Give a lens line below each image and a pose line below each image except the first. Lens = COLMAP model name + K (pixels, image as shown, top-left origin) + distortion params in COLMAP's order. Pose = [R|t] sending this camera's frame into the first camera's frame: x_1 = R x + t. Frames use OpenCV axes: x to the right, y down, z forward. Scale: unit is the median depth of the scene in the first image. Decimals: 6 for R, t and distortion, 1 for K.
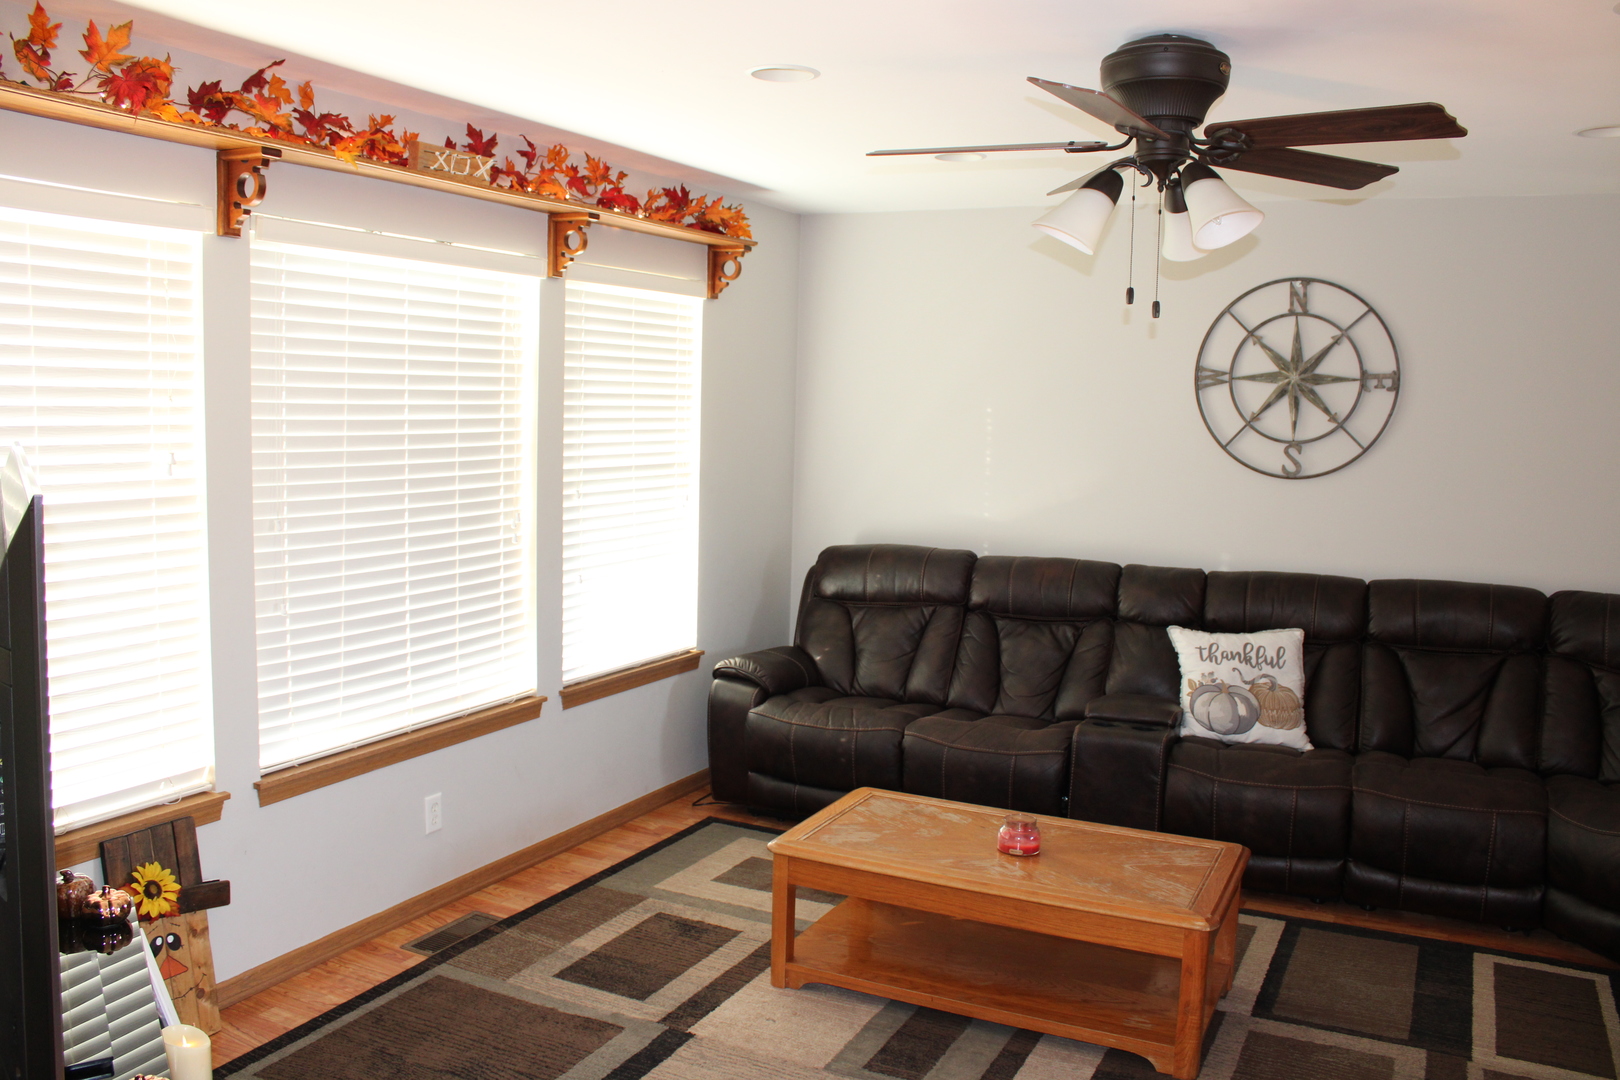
lens RADIAL K [[1366.7, 0, 810.0], [0, 1366.7, 540.0], [0, 0, 1]] dist [-0.055343, -0.003480]
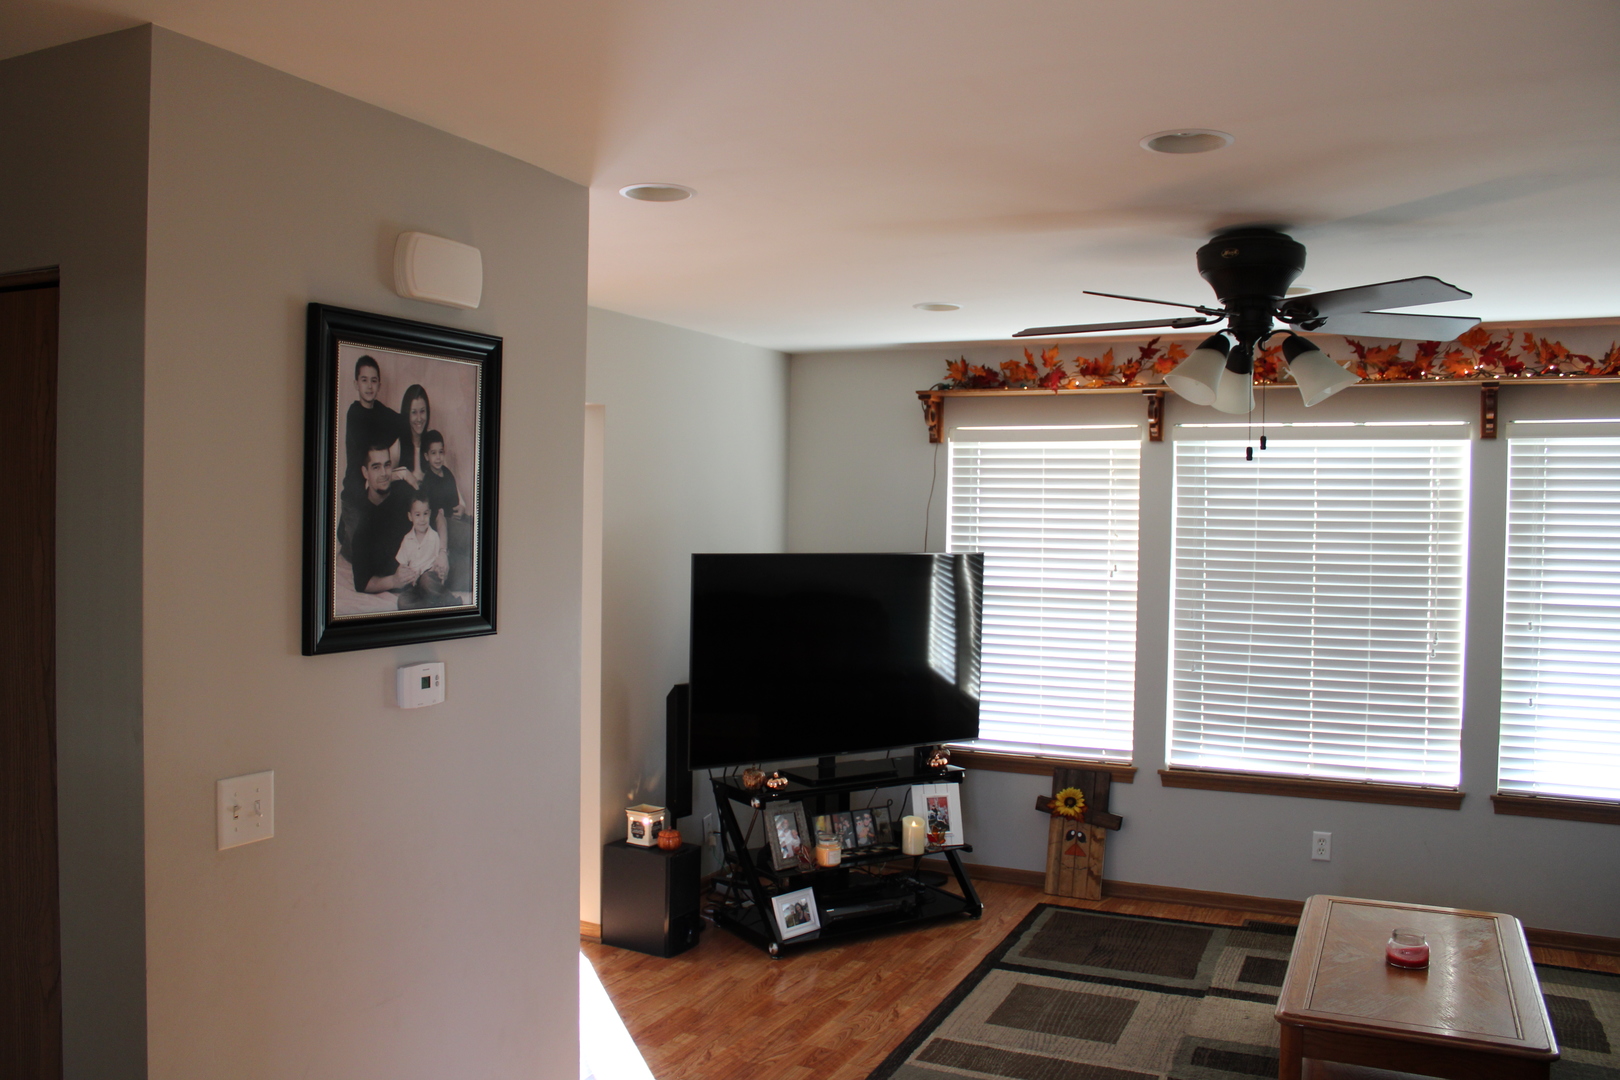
lens RADIAL K [[1359.7, 0, 810.0], [0, 1359.7, 540.0], [0, 0, 1]] dist [-0.061441, 0.011546]
pose [[0.031008, -0.005143, -0.999506, 1.173738], [-0.119887, 0.992748, -0.008828, -0.030148], [0.992303, 0.120102, 0.030166, 0.482875]]
